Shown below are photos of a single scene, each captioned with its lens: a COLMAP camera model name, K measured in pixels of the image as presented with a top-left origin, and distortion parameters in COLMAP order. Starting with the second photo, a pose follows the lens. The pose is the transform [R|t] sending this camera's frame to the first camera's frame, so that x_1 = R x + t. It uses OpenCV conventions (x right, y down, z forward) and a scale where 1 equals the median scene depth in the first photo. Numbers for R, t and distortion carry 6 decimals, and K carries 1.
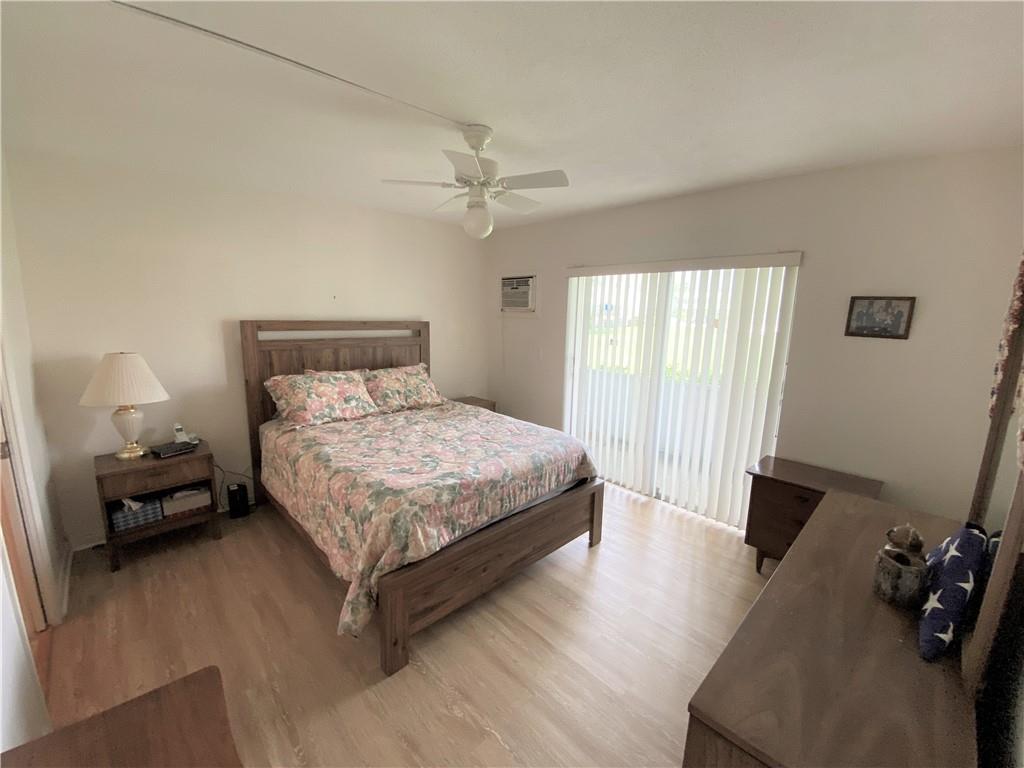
lens RADIAL K [[415.9, 0, 513.6], [0, 415.9, 387.3], [0, 0, 1]] dist [0.048581, -0.041996]
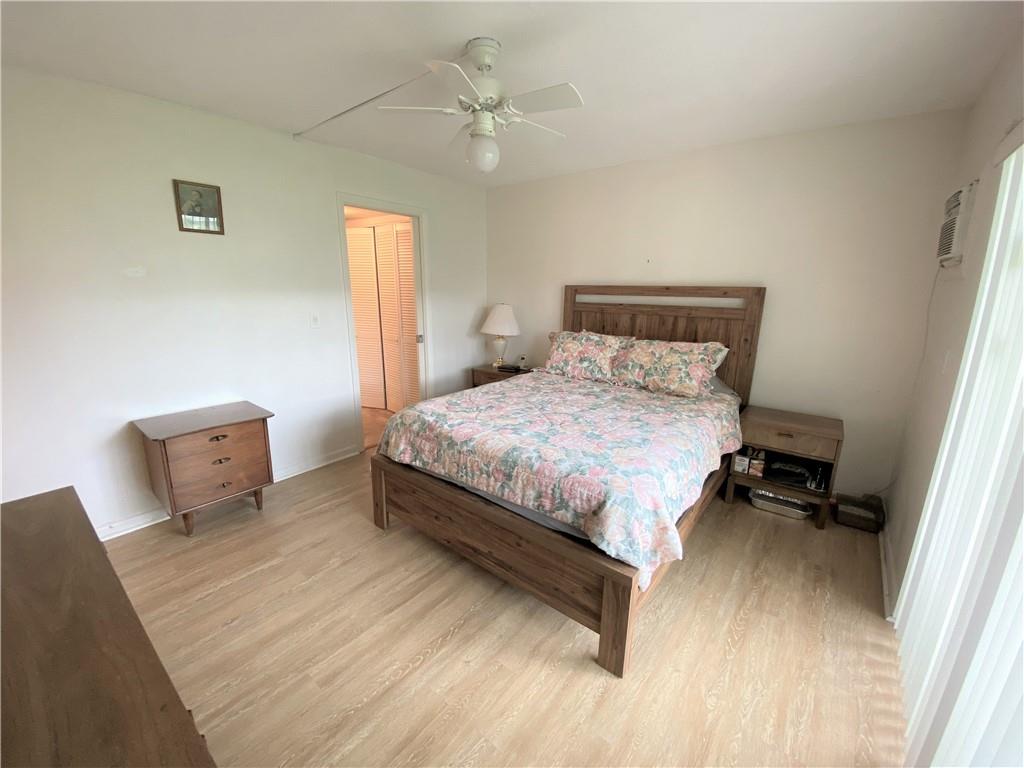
lens RADIAL K [[417.3, 0, 513.4], [0, 417.3, 386.2], [0, 0, 1]] dist [0.045567, -0.031555]
pose [[0.105908, 0.208520, -0.972267, 0.761766], [-0.190472, 0.963915, 0.185981, -0.084225], [0.975963, 0.165493, 0.141804, 0.863585]]
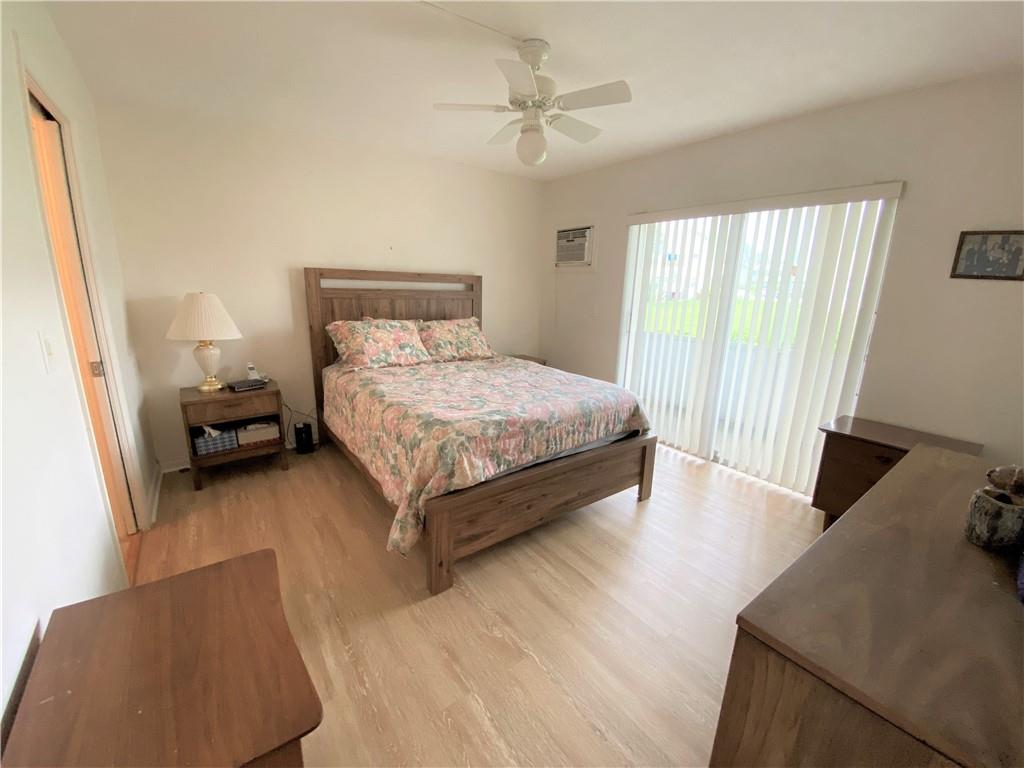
lens RADIAL K [[417.3, 0, 513.4], [0, 417.3, 386.2], [0, 0, 1]] dist [0.045567, -0.031555]
pose [[0.991388, 0.033364, -0.126637, 0.010729], [-0.026550, 0.998127, 0.055118, 0.078136], [0.128239, -0.051281, 0.990417, 0.012179]]
